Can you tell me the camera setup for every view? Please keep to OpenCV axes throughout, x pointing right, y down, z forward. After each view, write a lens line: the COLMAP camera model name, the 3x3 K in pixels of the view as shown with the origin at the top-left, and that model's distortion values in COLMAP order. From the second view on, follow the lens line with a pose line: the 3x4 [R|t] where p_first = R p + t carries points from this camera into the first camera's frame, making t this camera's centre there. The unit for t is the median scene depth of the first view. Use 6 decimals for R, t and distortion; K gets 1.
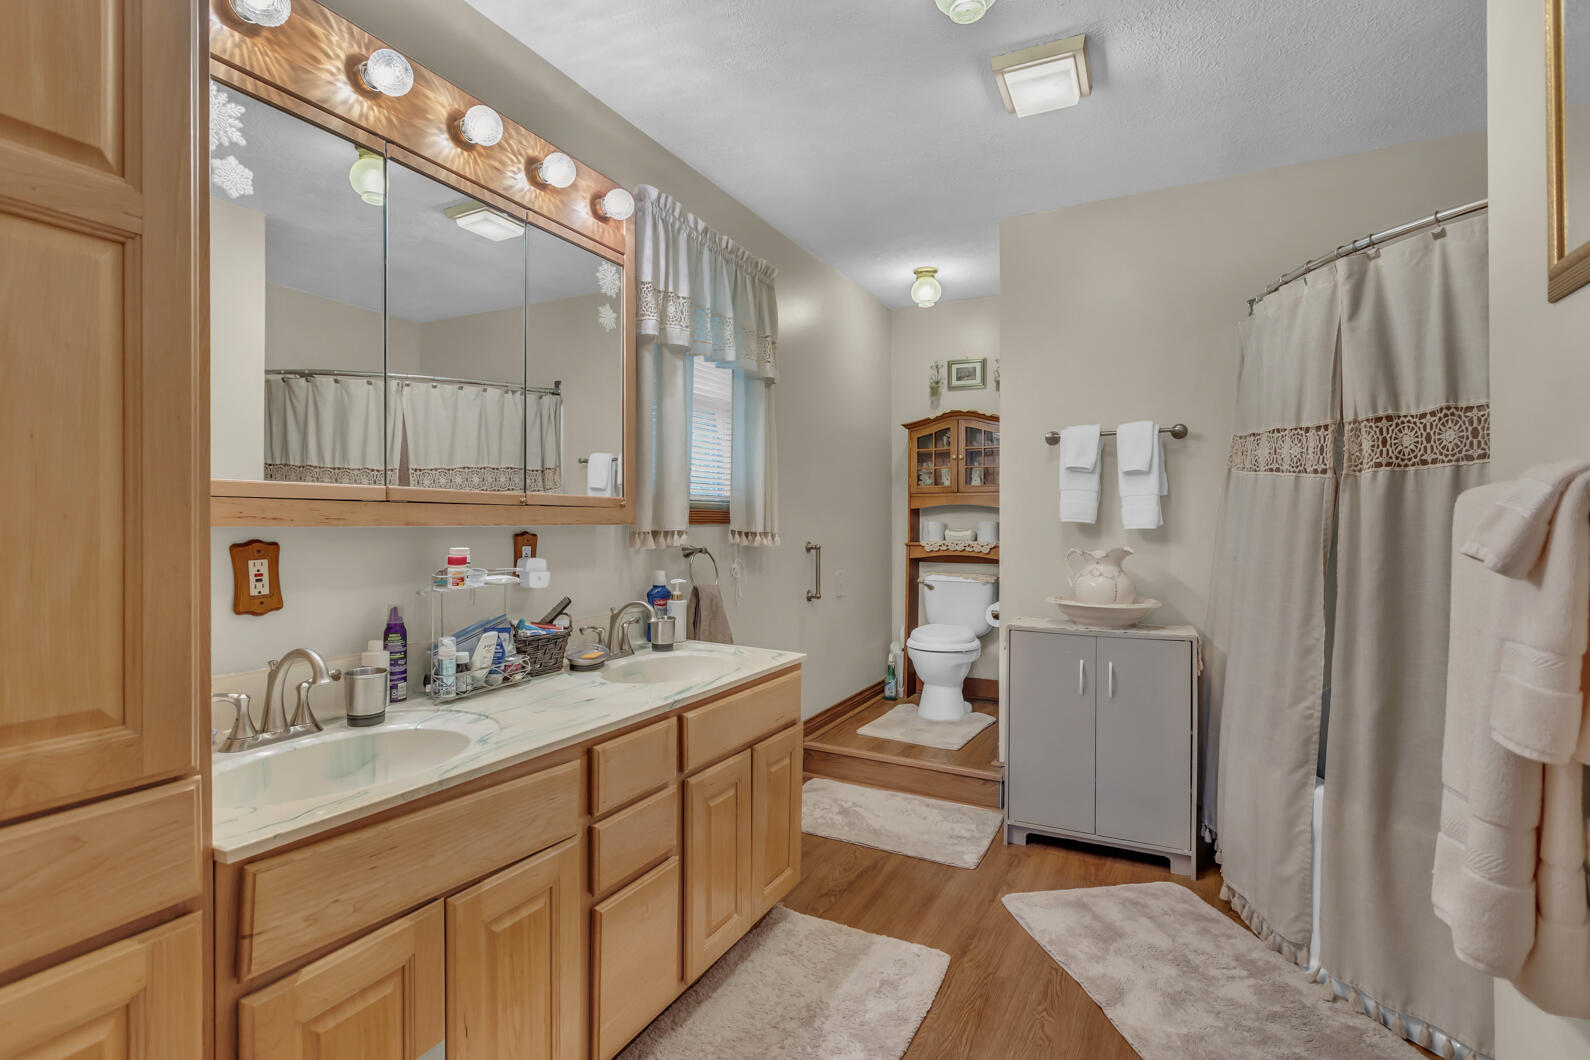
lens RADIAL K [[757.1, 0, 785.1], [0, 757.1, 530.0], [0, 0, 1]] dist [0.004474, 0.001057]
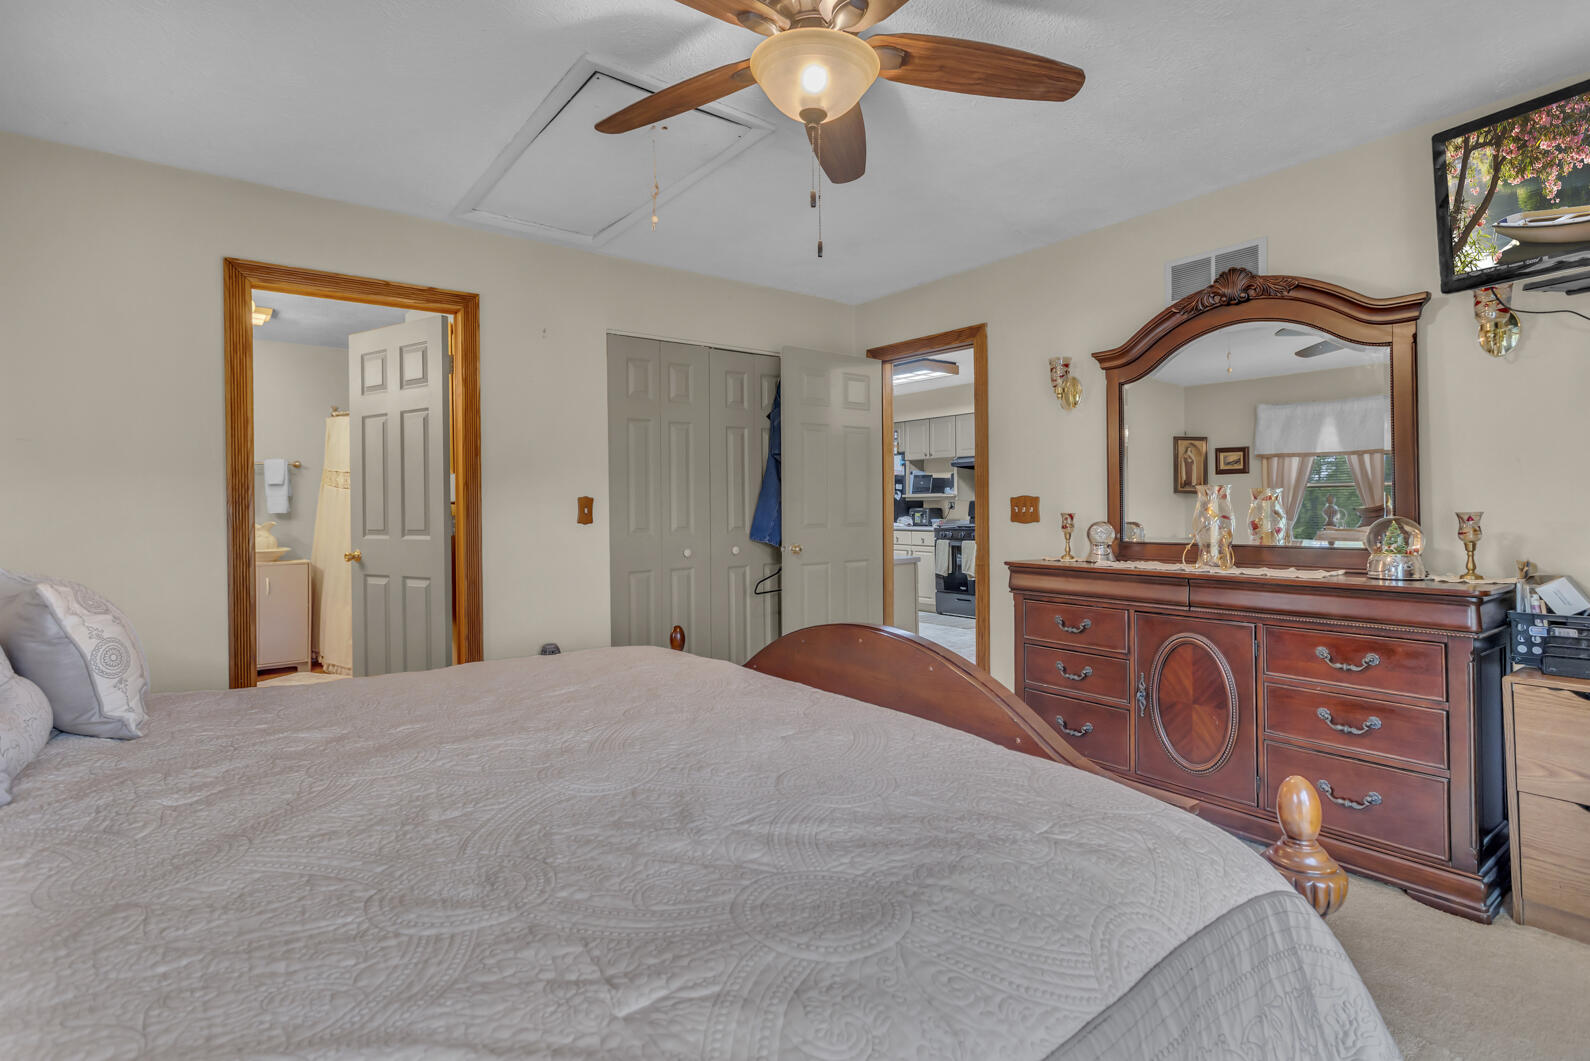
lens RADIAL K [[757.1, 0, 796.0], [0, 757.1, 518.3], [0, 0, 1]] dist [0.004474, 0.001057]
pose [[0.425910, -0.007496, 0.904735, -0.738859], [0.005517, 0.999969, 0.005688, 0.008601], [-0.904749, 0.002569, 0.425938, -1.055244]]
